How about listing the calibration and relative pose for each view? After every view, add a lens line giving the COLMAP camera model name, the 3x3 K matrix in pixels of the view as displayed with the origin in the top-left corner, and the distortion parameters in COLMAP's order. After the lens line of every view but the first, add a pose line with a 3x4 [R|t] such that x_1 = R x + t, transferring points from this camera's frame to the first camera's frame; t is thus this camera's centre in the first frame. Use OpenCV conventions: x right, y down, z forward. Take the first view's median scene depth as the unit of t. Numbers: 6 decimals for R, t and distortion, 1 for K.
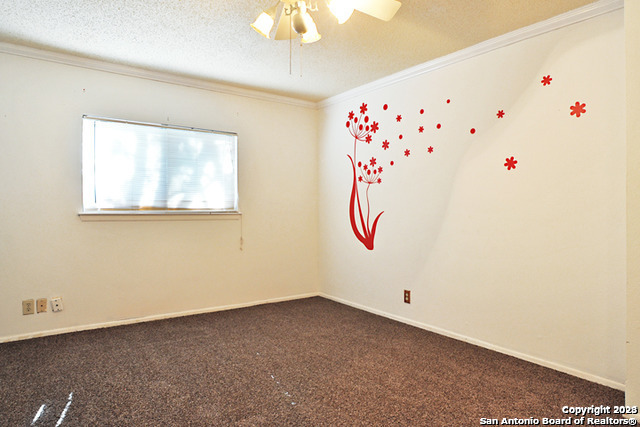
lens RADIAL K [[390.2, 0, 317.7], [0, 390.2, 208.3], [0, 0, 1]] dist [-0.050323, 0.022747]
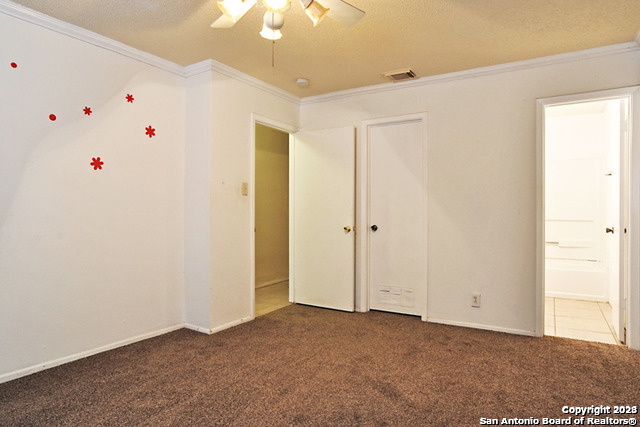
lens RADIAL K [[390.2, 0, 317.9], [0, 390.2, 209.5], [0, 0, 1]] dist [-0.050323, 0.022747]
pose [[-0.378335, -0.009692, 0.925618, -0.489919], [-0.005249, 0.999952, 0.008325, -0.005868], [-0.925654, -0.001709, -0.378368, 0.636567]]
